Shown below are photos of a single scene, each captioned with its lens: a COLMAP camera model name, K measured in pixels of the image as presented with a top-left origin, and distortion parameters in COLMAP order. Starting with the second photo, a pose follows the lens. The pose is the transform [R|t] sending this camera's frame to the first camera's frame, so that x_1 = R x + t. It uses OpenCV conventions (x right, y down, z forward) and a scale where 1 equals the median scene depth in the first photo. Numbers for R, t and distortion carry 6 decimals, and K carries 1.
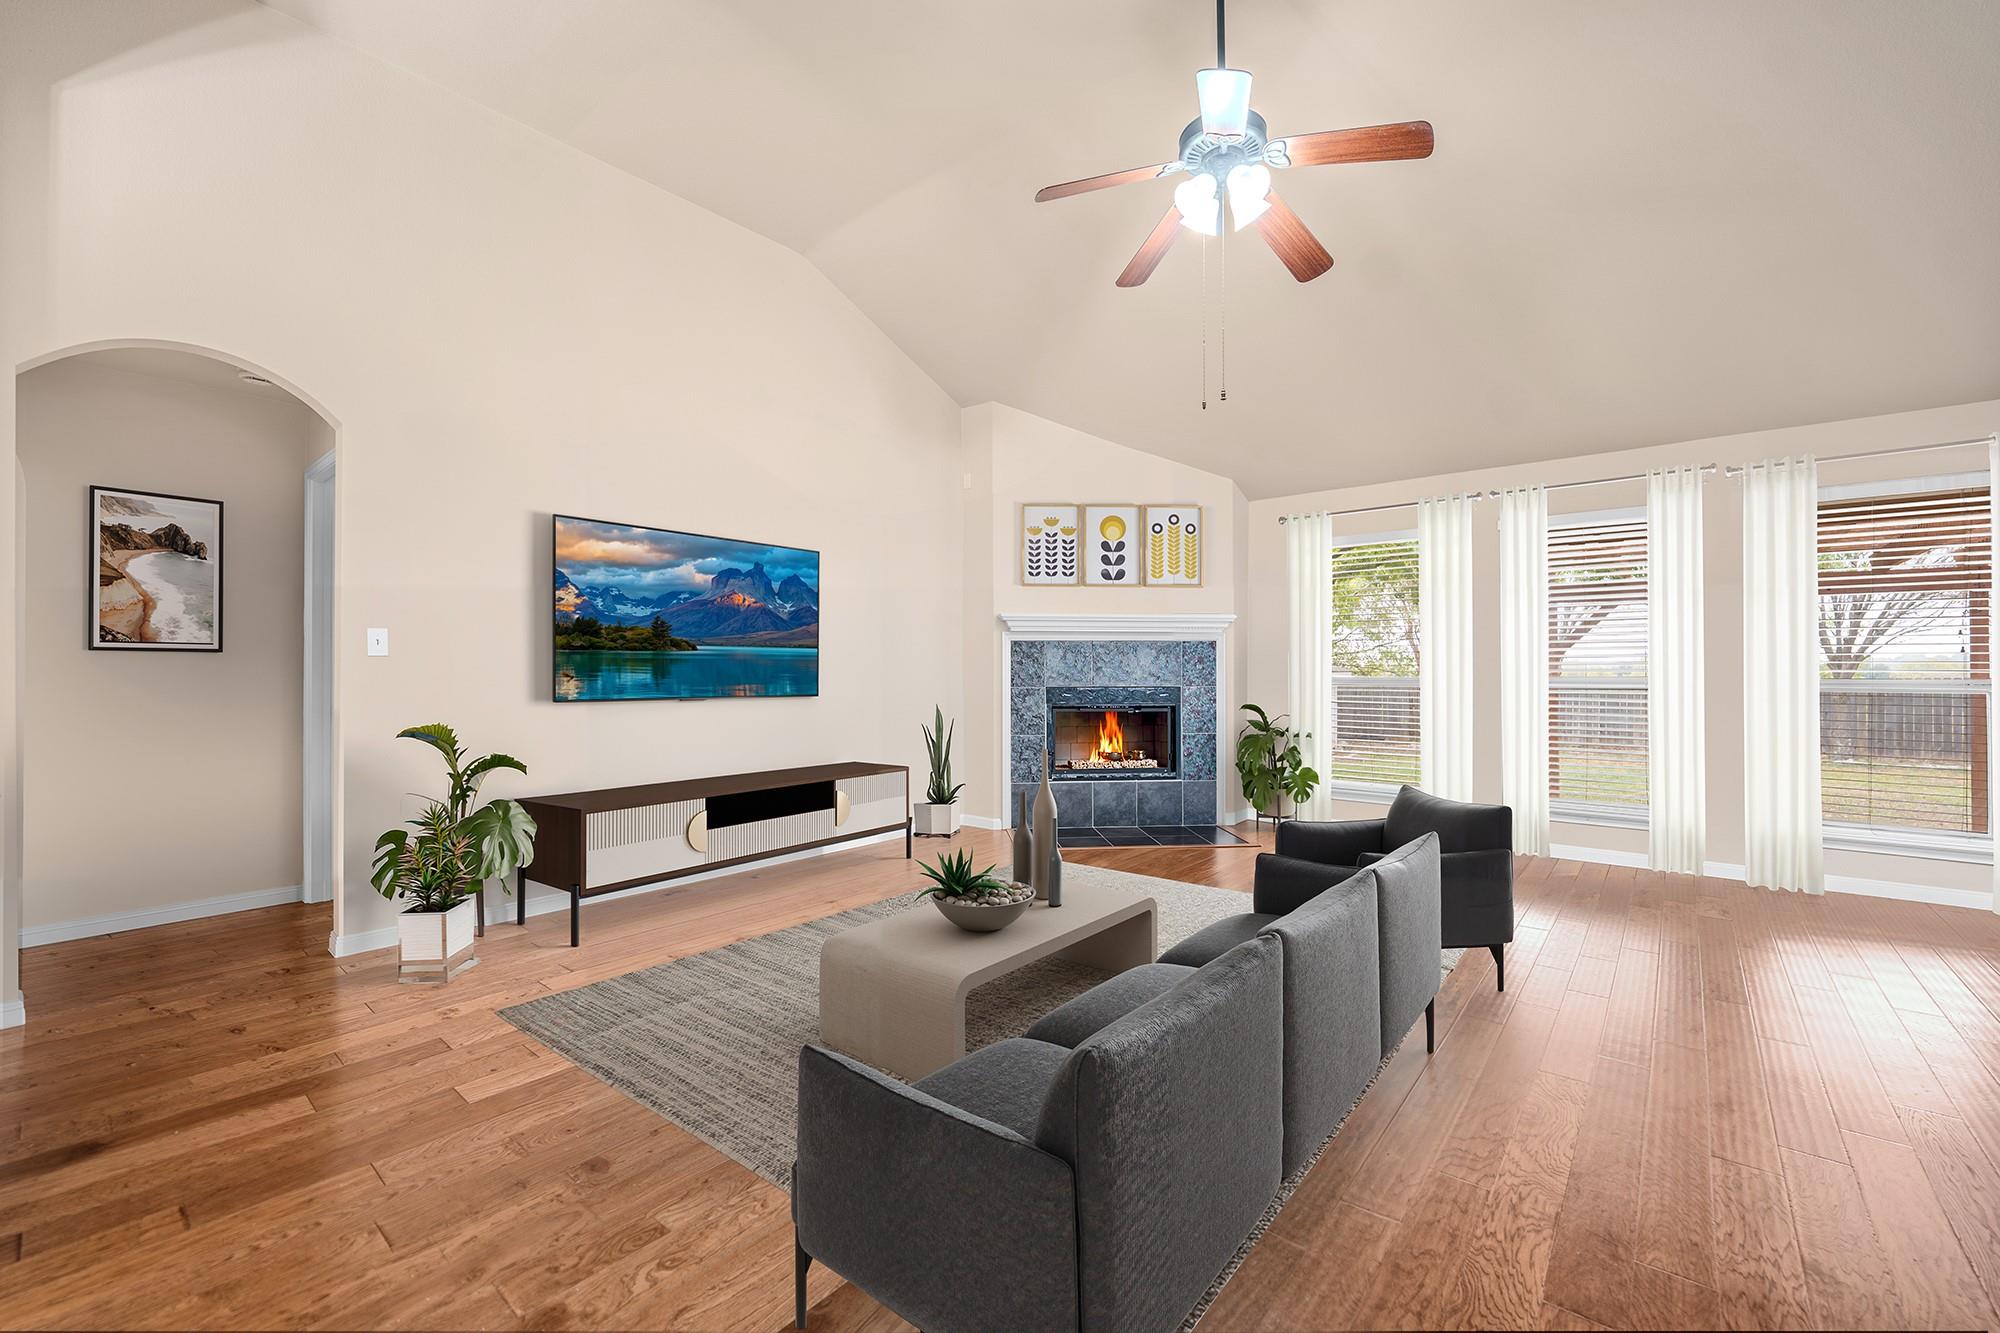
lens RADIAL K [[810.7, 0, 1003.9], [0, 810.7, 667.6], [0, 0, 1]] dist [-0.000277, -0.000331]
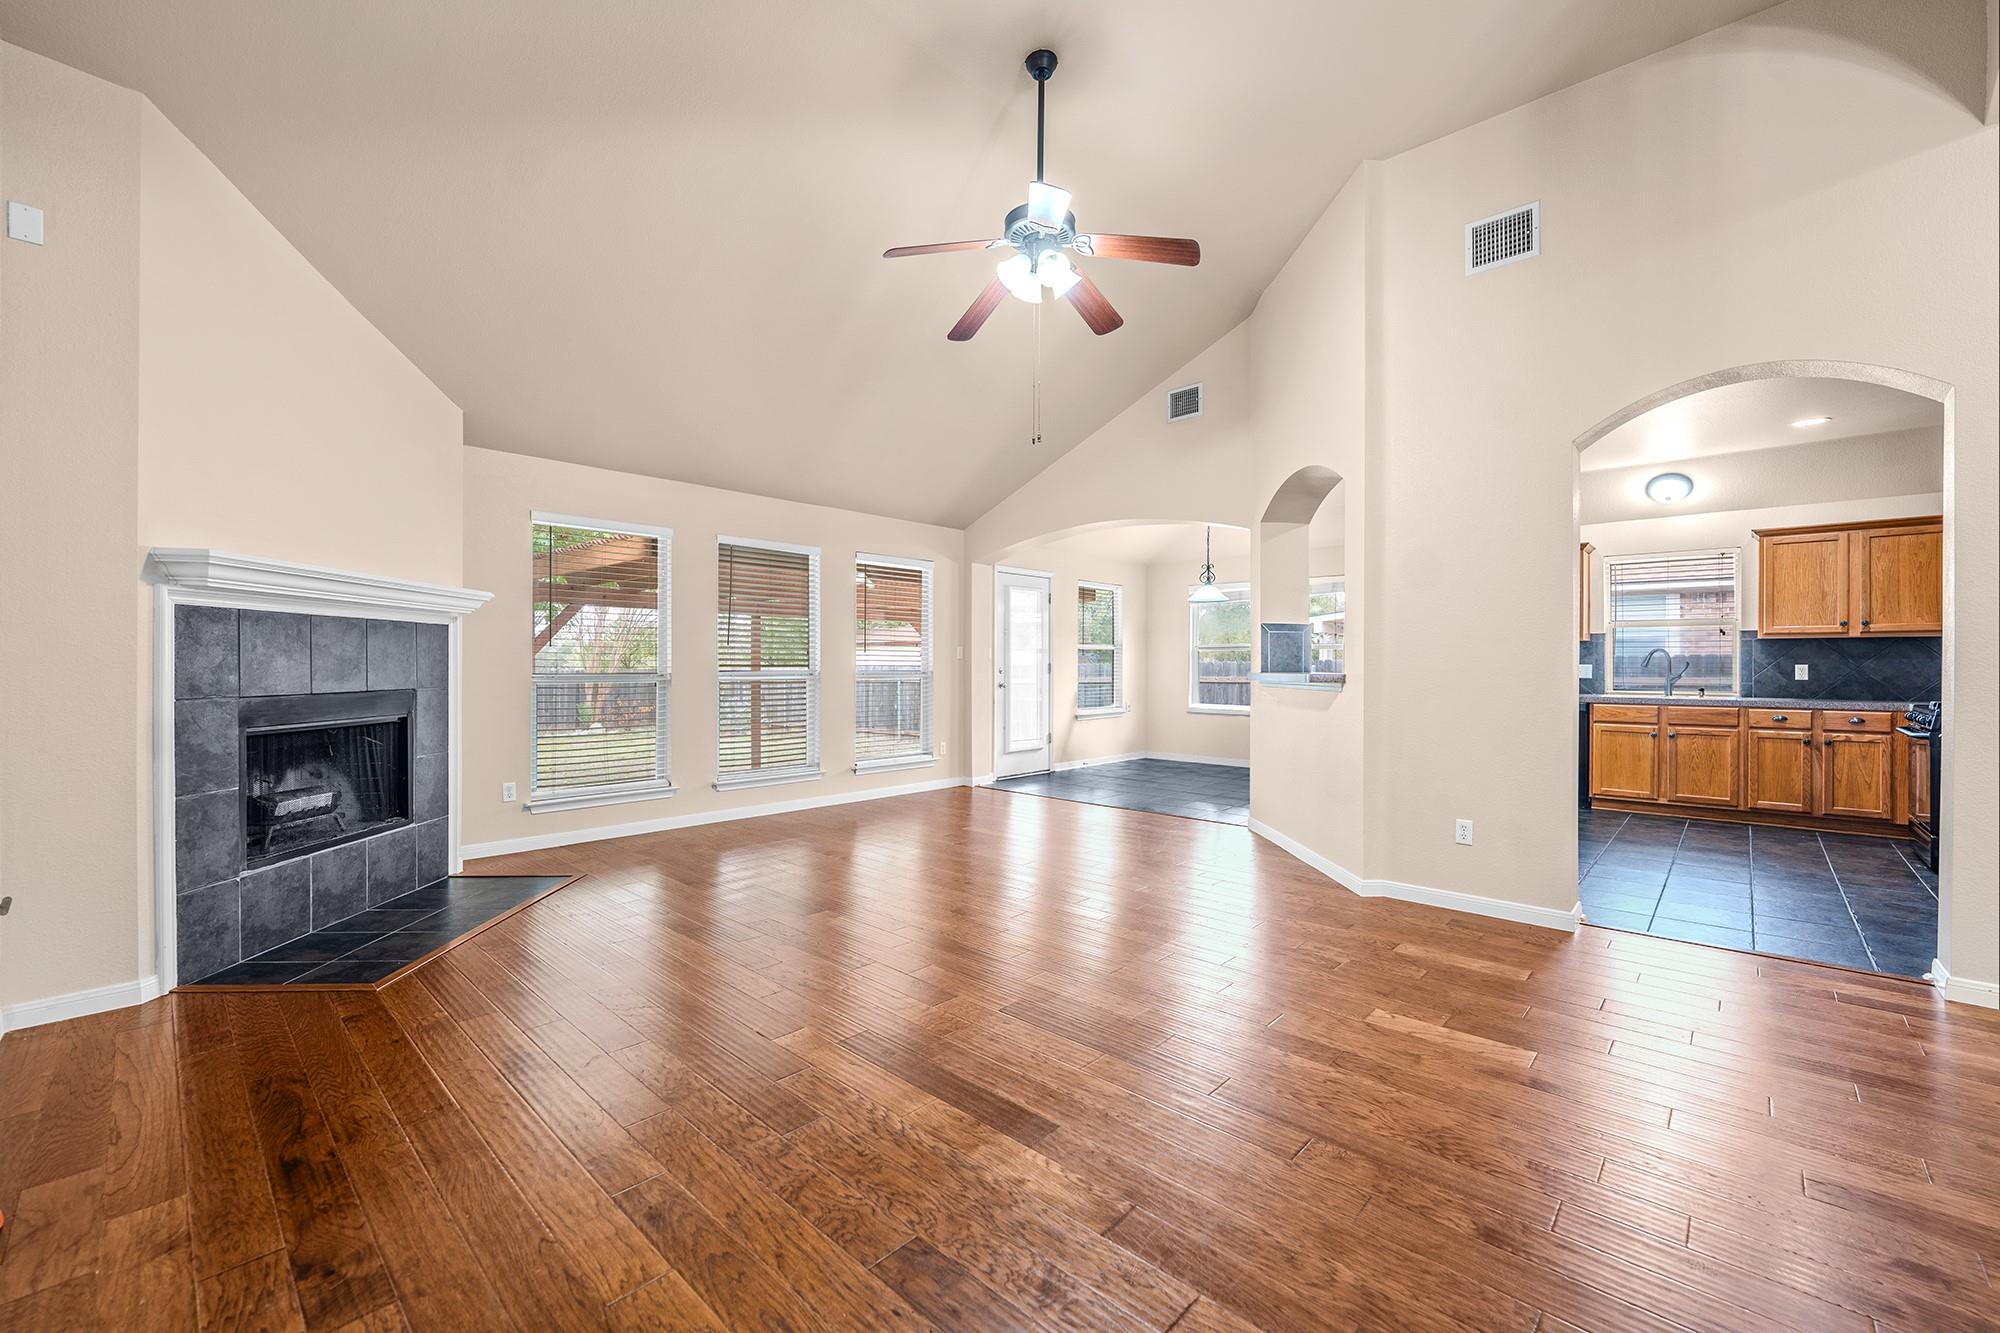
lens RADIAL K [[810.7, 0, 1005.8], [0, 810.7, 668.5], [0, 0, 1]] dist [-0.000277, -0.000331]
pose [[0.049178, 0.003318, 0.998784, -0.460406], [-0.008138, 0.999963, -0.002922, 0.002928], [-0.998757, -0.007984, 0.049204, 0.469632]]
